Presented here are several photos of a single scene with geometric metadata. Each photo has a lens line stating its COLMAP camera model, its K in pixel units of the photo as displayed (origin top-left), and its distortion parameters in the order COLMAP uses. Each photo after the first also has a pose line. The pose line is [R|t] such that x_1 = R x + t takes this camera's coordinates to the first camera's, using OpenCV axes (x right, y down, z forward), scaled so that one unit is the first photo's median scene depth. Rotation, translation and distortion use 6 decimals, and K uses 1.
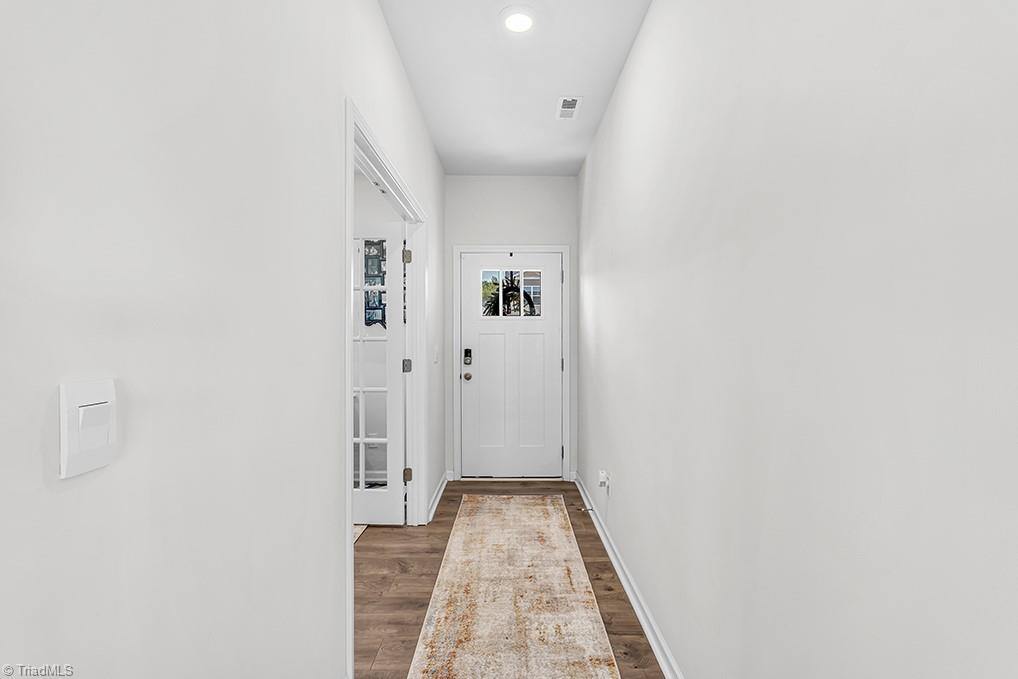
lens RADIAL K [[479.0, 0, 510.2], [0, 479.0, 341.7], [0, 0, 1]] dist [0.001077, 0.000072]
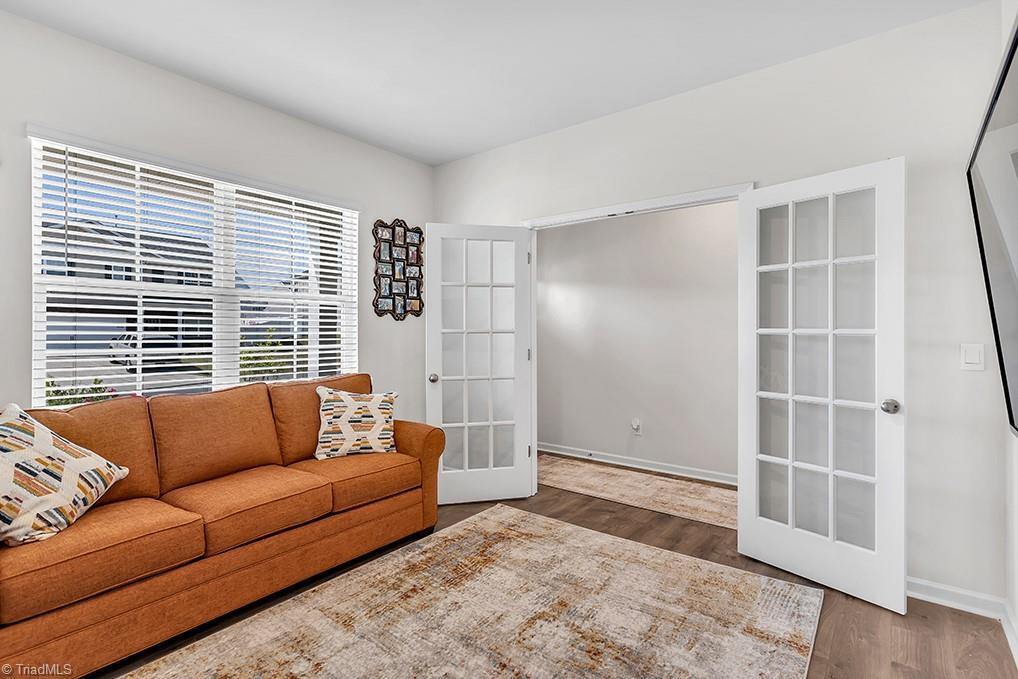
lens RADIAL K [[479.0, 0, 510.5], [0, 479.0, 335.0], [0, 0, 1]] dist [0.001077, 0.000072]
pose [[0.622665, -0.000844, 0.782488, -1.294071], [0.004343, 0.999988, -0.002378, 0.007190], [-0.782477, 0.004879, 0.622661, 0.384224]]
